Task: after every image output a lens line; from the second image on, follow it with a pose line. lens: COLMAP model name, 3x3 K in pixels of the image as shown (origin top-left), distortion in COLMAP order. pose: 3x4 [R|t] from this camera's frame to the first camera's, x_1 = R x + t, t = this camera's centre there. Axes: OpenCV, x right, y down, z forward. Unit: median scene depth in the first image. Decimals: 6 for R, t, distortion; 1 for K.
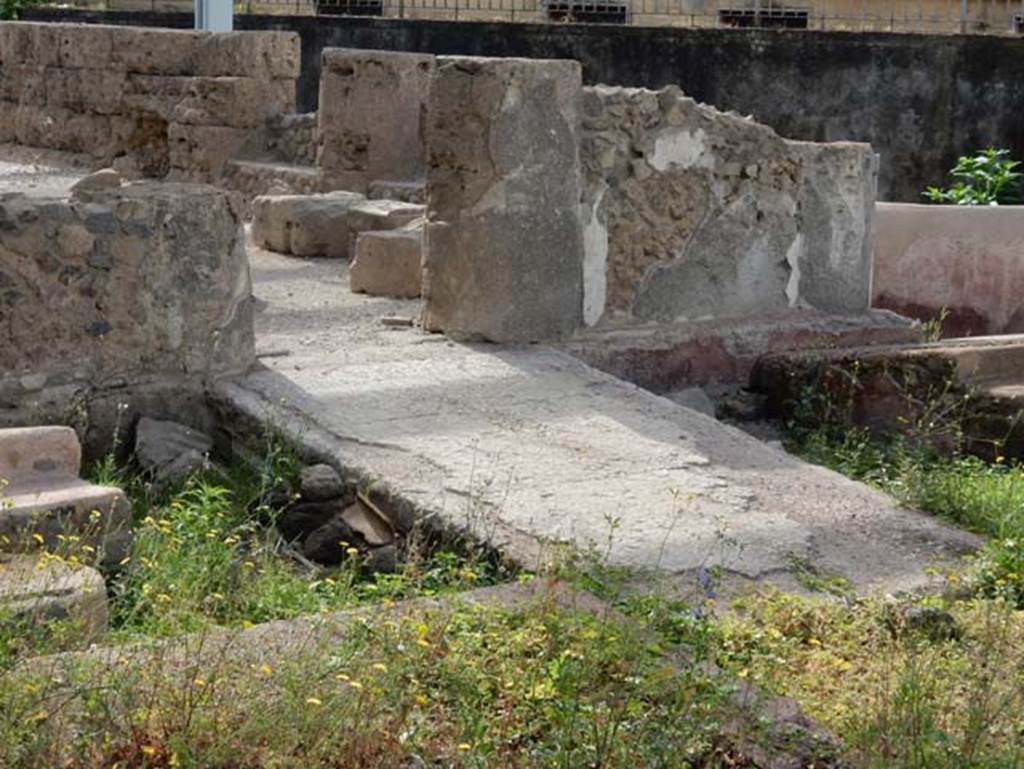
lens RADIAL K [[2469.7, 0, 510.8], [0, 2469.7, 387.4], [0, 0, 1]] dist [-0.057312, 0.000000]
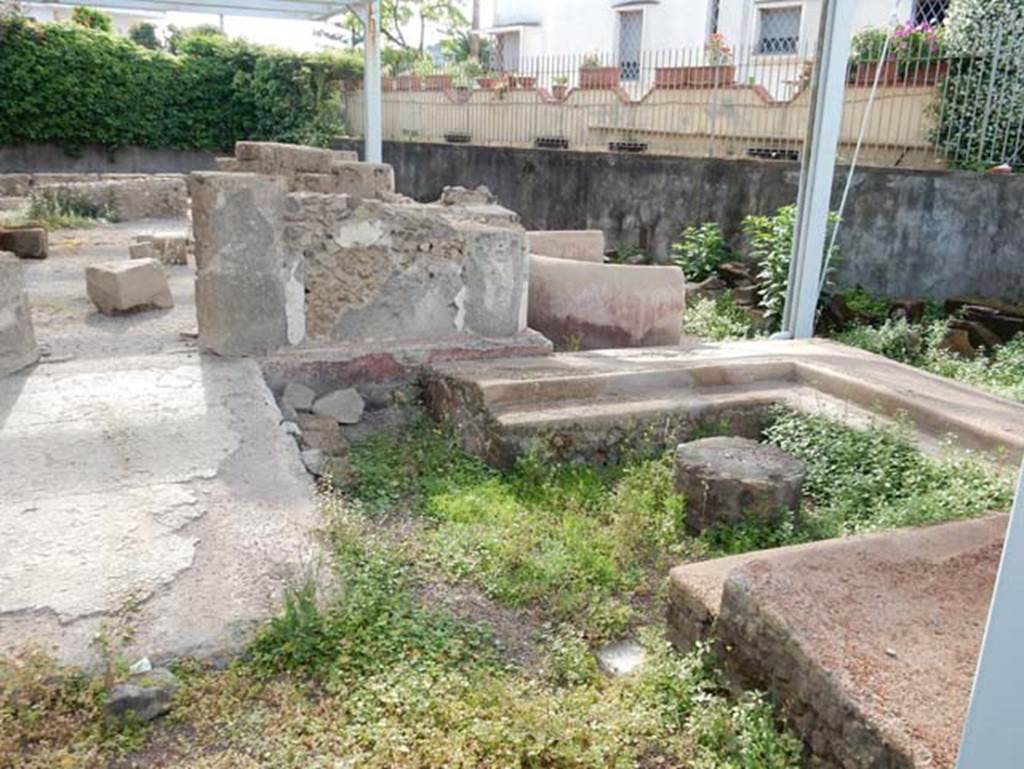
lens RADIAL K [[881.6, 0, 509.7], [0, 881.6, 387.6], [0, 0, 1]] dist [-0.017103, 0.013633]
pose [[0.972782, 0.072078, -0.220227, 0.290123], [-0.044696, 0.990910, 0.126884, -0.074746], [0.227371, -0.113587, 0.967161, 0.469013]]
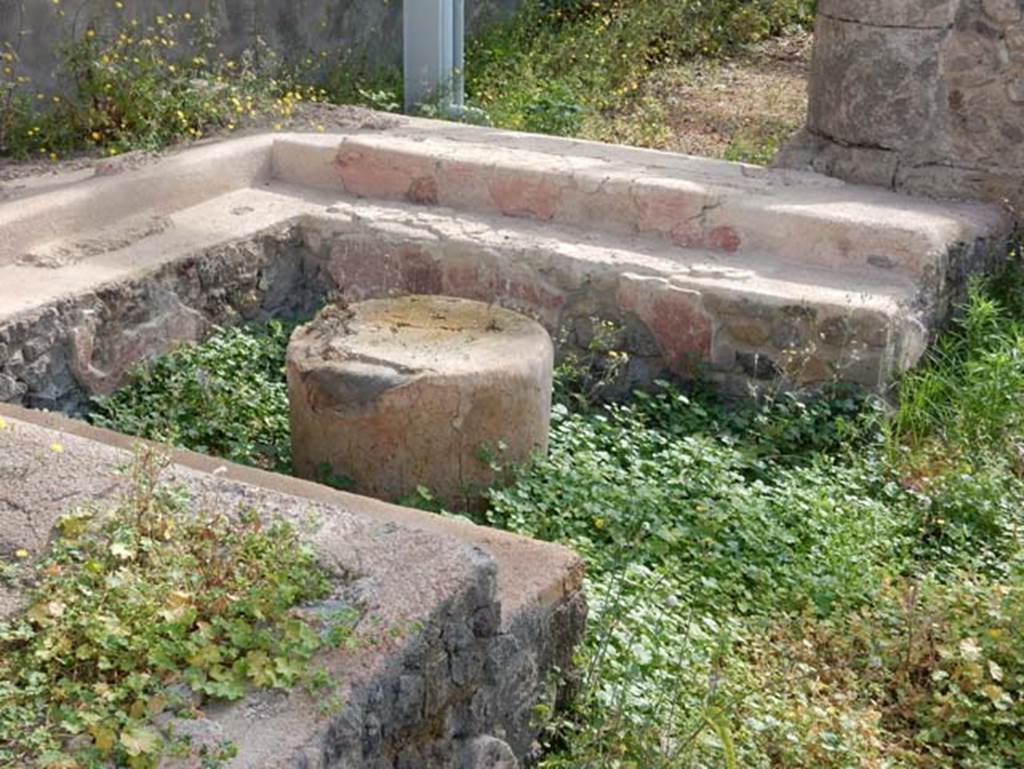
lens RADIAL K [[1756.4, 0, 512.1], [0, 1756.4, 393.4], [0, 0, 1]] dist [-0.003148, 0.000000]
pose [[0.378732, 0.322479, -0.867507, 0.249435], [-0.149922, 0.946330, 0.286327, -0.064749], [0.913283, 0.021617, 0.406753, 0.429449]]
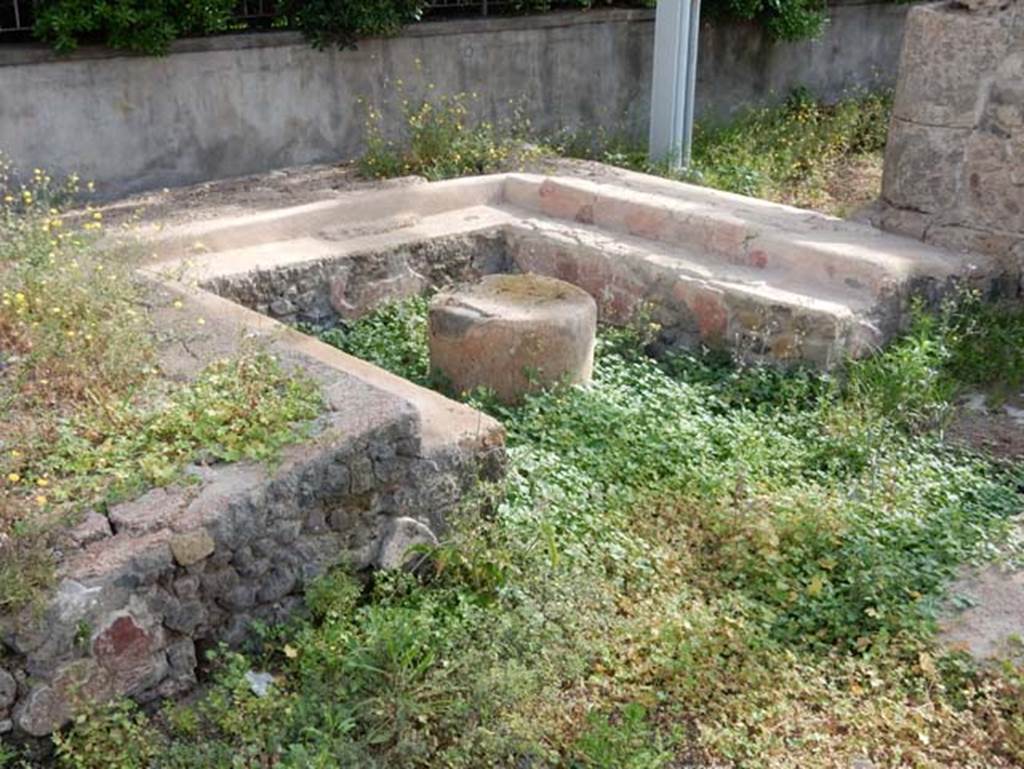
lens RADIAL K [[1239.0, 0, 504.2], [0, 1239.0, 400.7], [0, 0, 1]] dist [-0.008674, 0.000000]
pose [[0.062633, 0.362792, -0.929763, 0.323500], [-0.164825, 0.922560, 0.348878, -0.081575], [0.984332, 0.131397, 0.117580, 0.526417]]
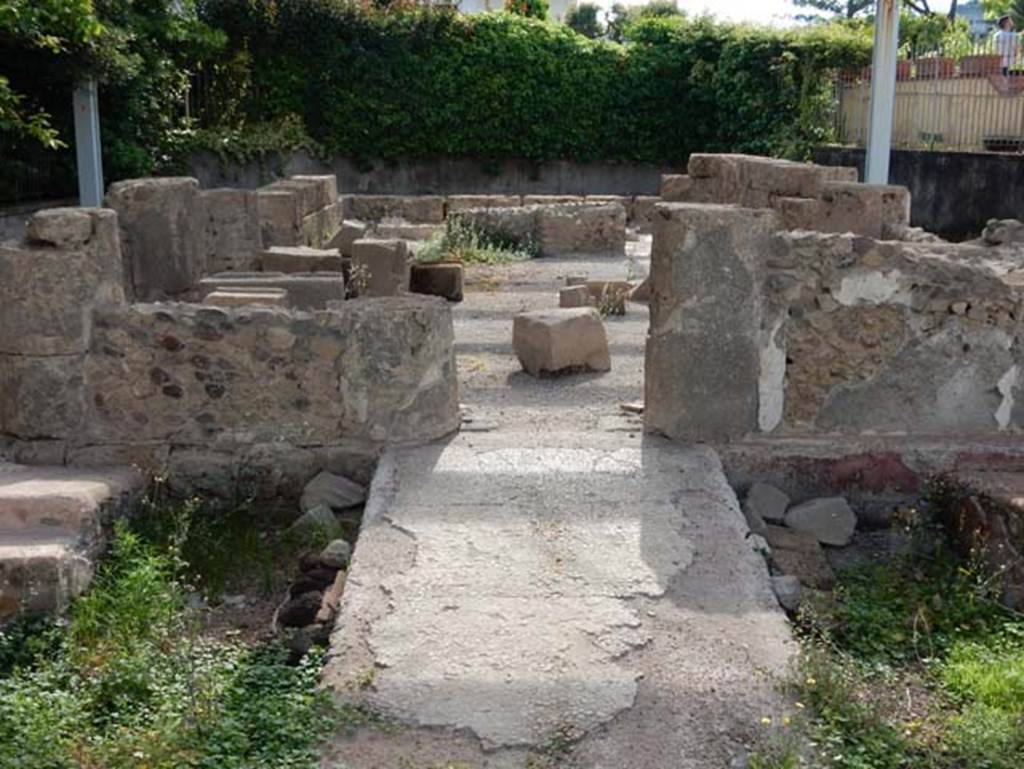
lens RADIAL K [[1239.0, 0, 504.8], [0, 1239.0, 392.8], [0, 0, 1]] dist [-0.008674, 0.000000]
pose [[0.791059, 0.114271, -0.600972, 0.285215], [-0.082643, 0.993355, 0.080097, -0.079735], [0.606131, -0.013696, 0.795247, 0.439065]]
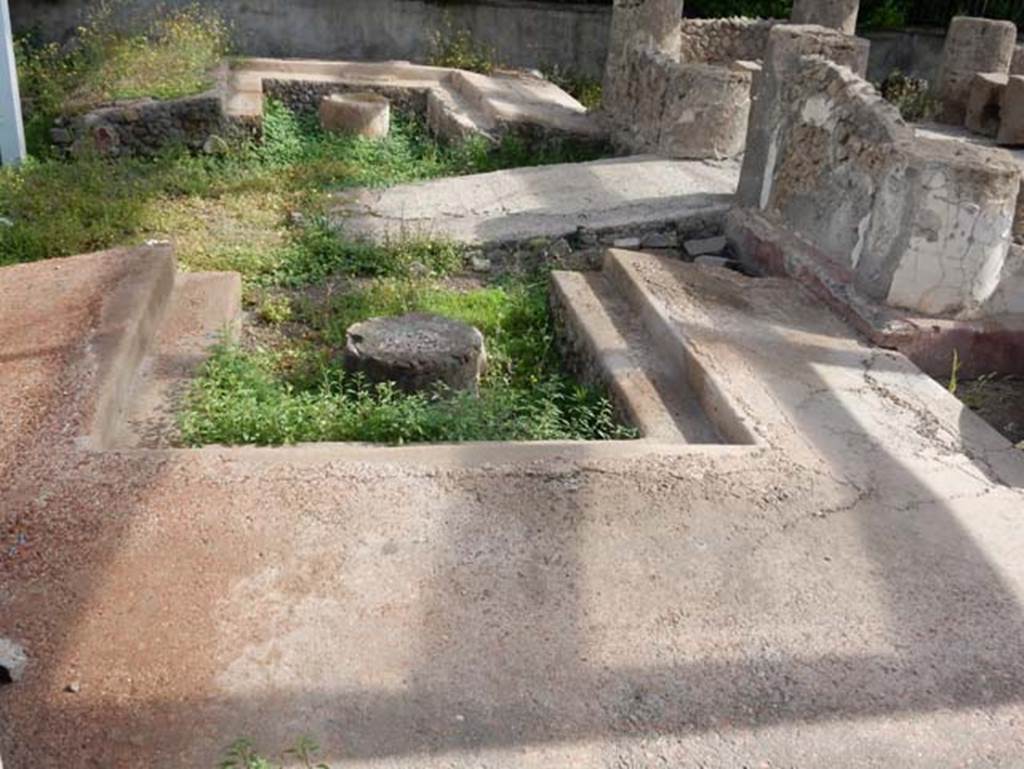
lens RADIAL K [[1041.9, 0, 511.9], [0, 1041.9, 390.6], [0, 0, 1]] dist [-0.006166, 0.000000]
pose [[-0.443910, 0.332953, -0.831917, 0.675738], [-0.221224, 0.858945, 0.461815, -0.192210], [0.868334, 0.389045, -0.307636, 1.090688]]
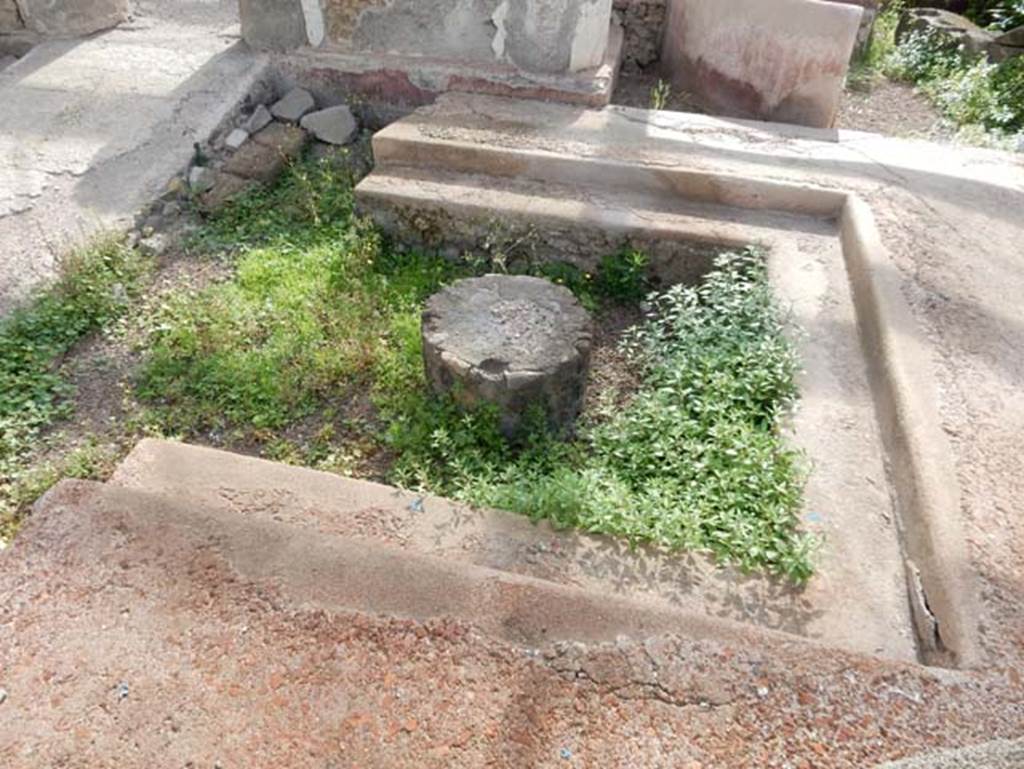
lens RADIAL K [[753.6, 0, 506.9], [0, 753.6, 384.5], [0, 0, 1]] dist [-0.004260, -0.000485]
pose [[0.650090, 0.481495, -0.587831, 0.473797], [-0.119677, 0.828833, 0.546547, -0.117473], [0.750373, -0.284955, 0.596440, 0.739438]]
